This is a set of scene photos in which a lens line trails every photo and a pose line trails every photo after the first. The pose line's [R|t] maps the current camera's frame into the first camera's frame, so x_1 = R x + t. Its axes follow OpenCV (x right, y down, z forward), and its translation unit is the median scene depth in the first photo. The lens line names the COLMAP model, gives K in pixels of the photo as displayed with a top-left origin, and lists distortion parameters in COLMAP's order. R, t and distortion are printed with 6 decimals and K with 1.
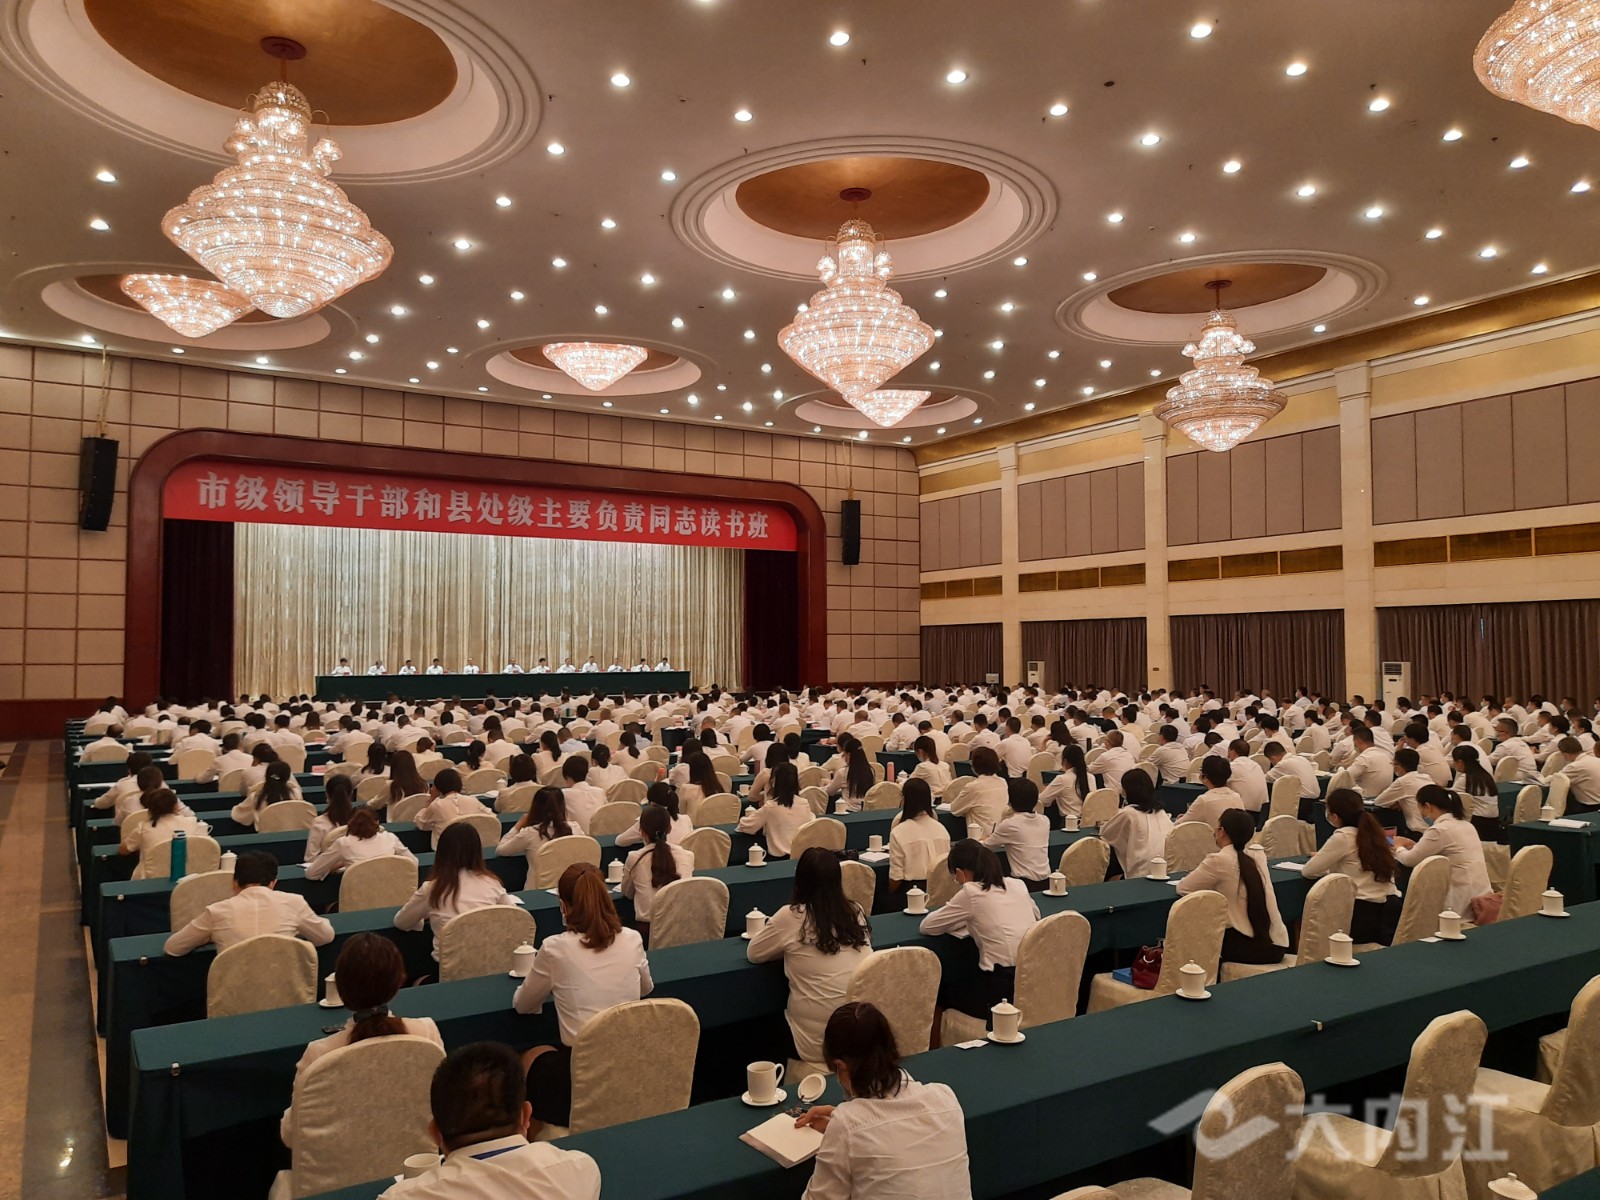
lens RADIAL K [[1128.2, 0, 805.1], [0, 1128.2, 602.5], [0, 0, 1]] dist [0.009886, -0.010497]
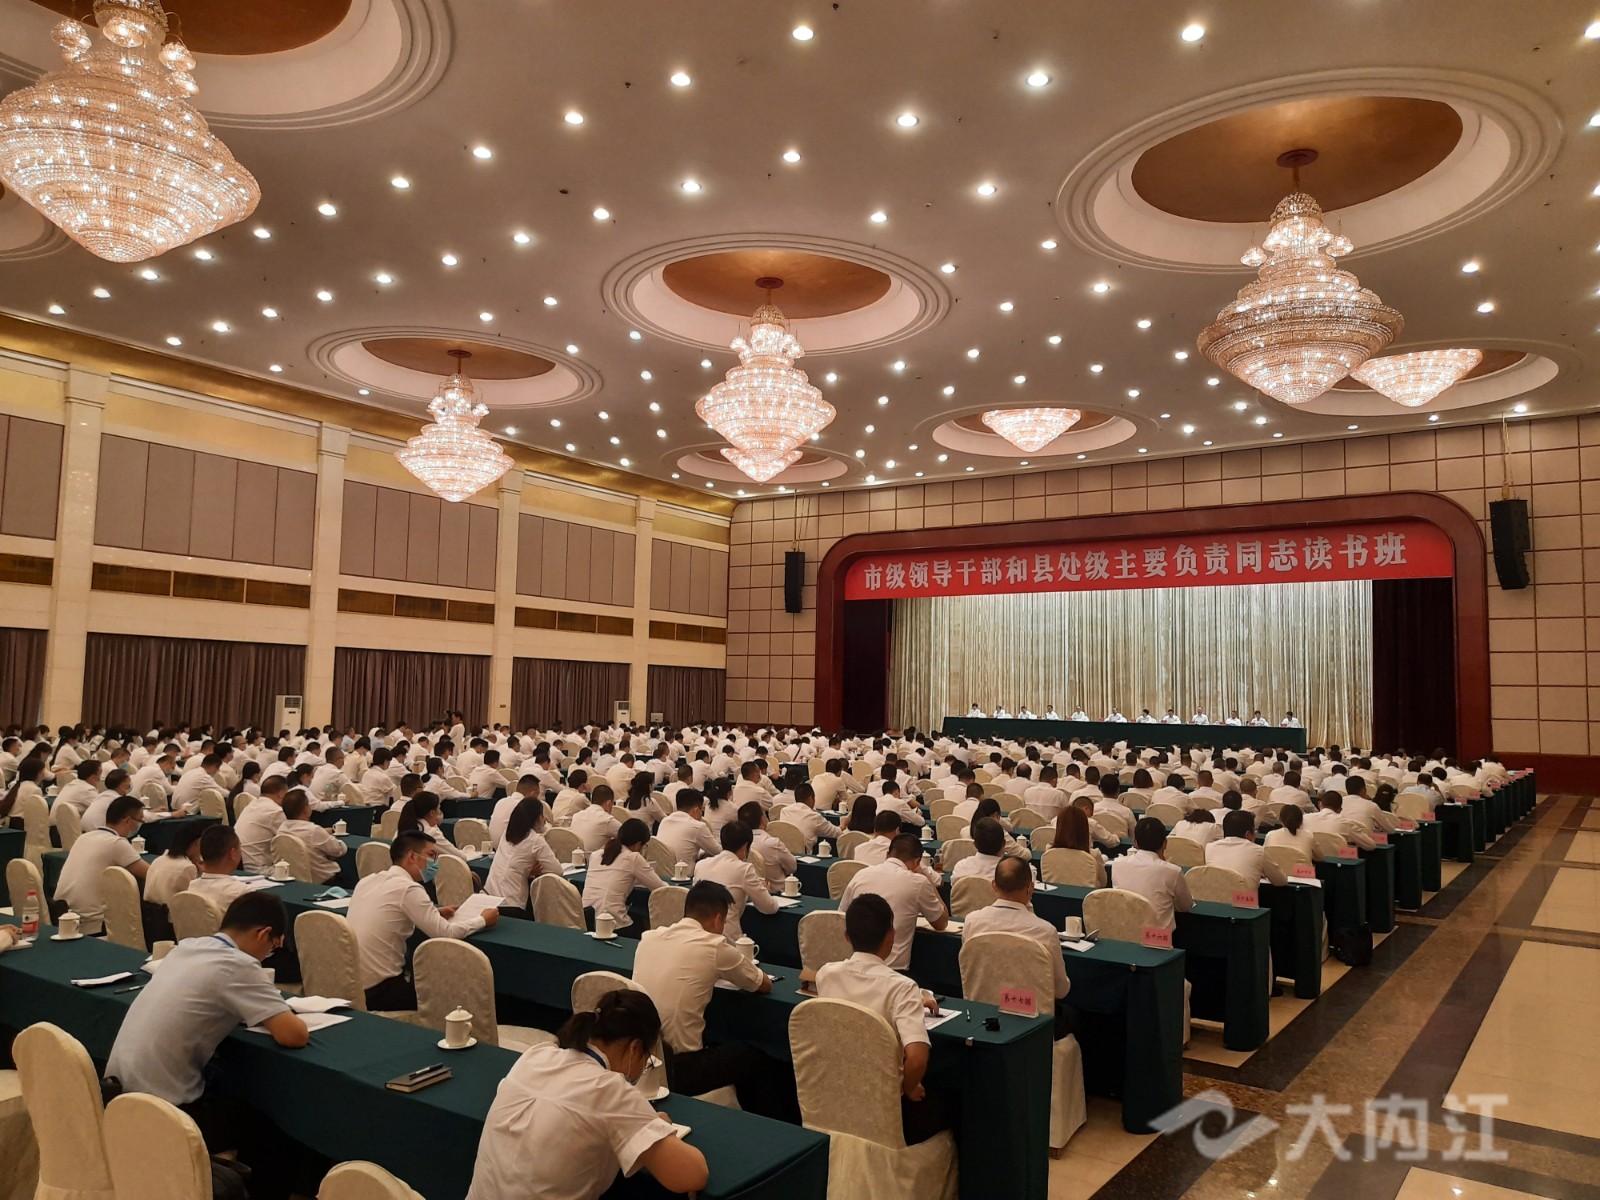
lens RADIAL K [[1128.2, 0, 807.7], [0, 1128.2, 602.9], [0, 0, 1]] dist [0.009886, -0.010497]
pose [[0.392111, -0.067191, -0.917461, 0.594168], [0.016845, 0.997686, -0.065868, 0.017577], [0.919764, 0.010373, 0.392335, 0.337101]]
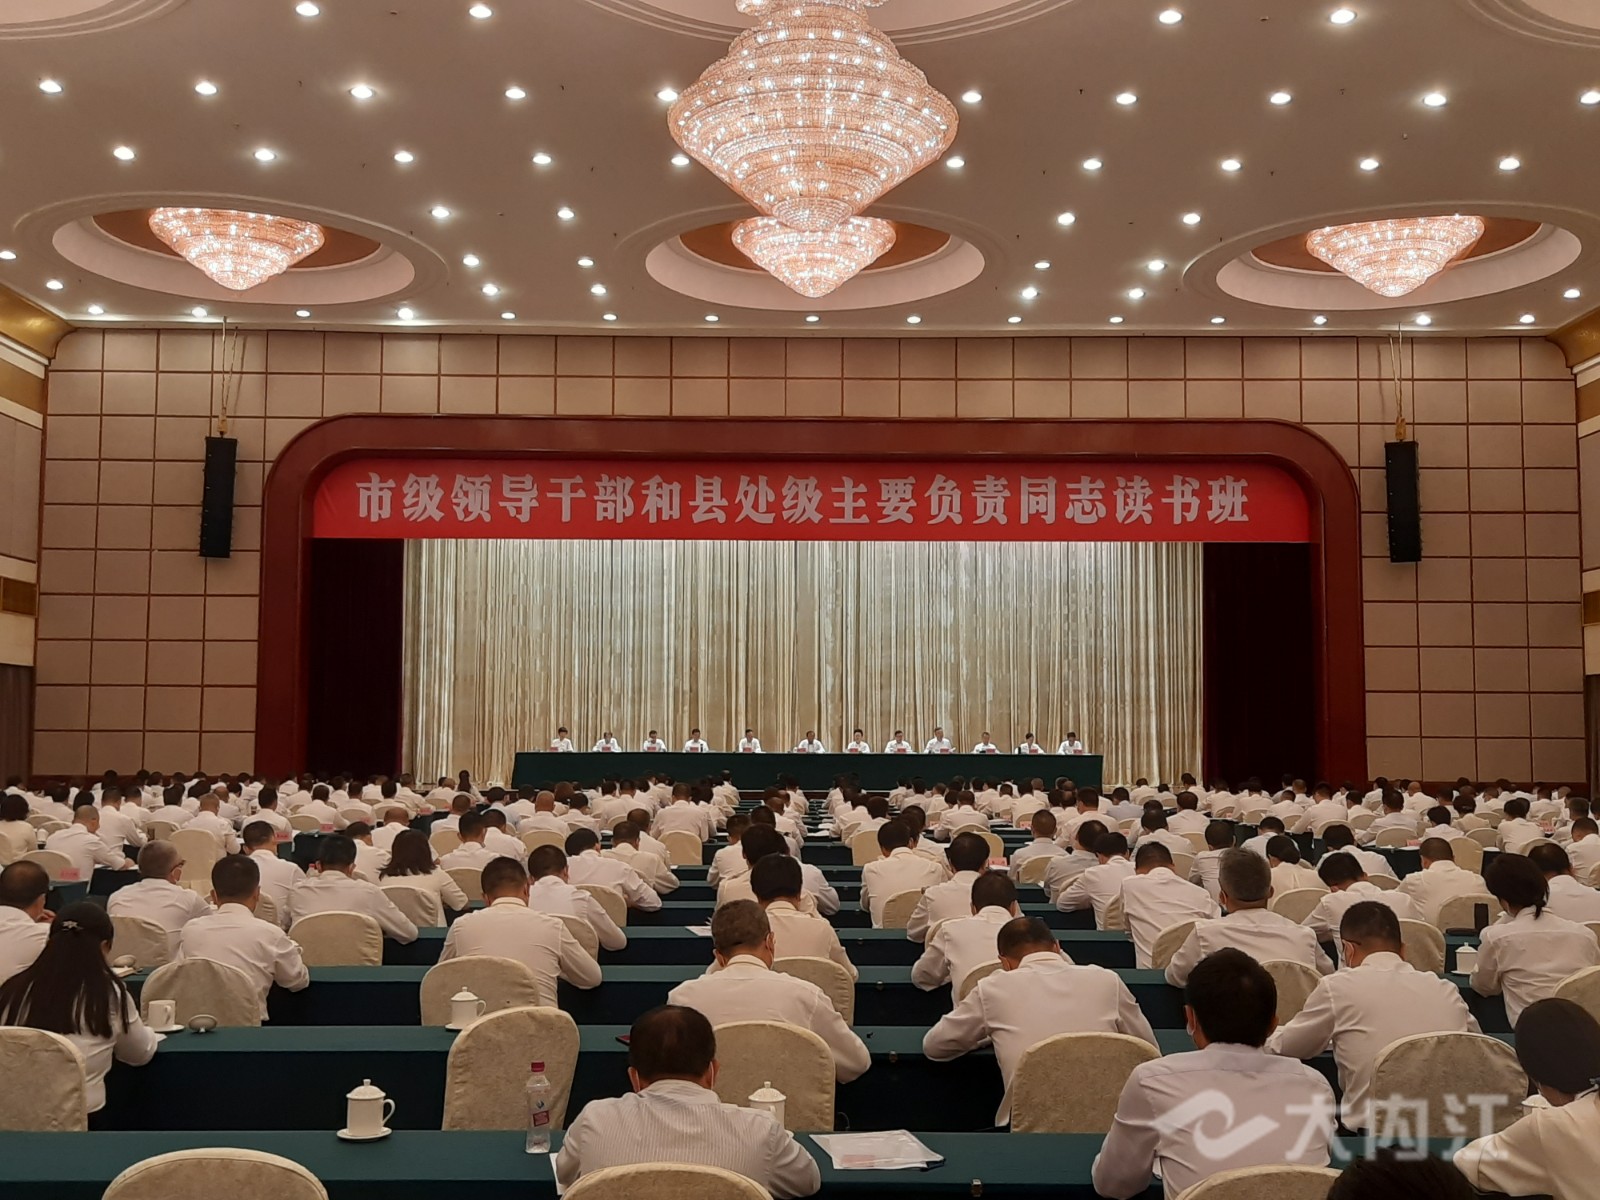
lens RADIAL K [[1813.5, 0, 798.5], [0, 1813.5, 603.4], [0, 0, 1]] dist [0.098448, 0.000000]
pose [[0.851289, -0.032485, -0.523690, 0.283643], [0.016156, 0.999231, -0.035720, 0.014475], [0.524448, 0.021947, 0.851160, 0.115655]]
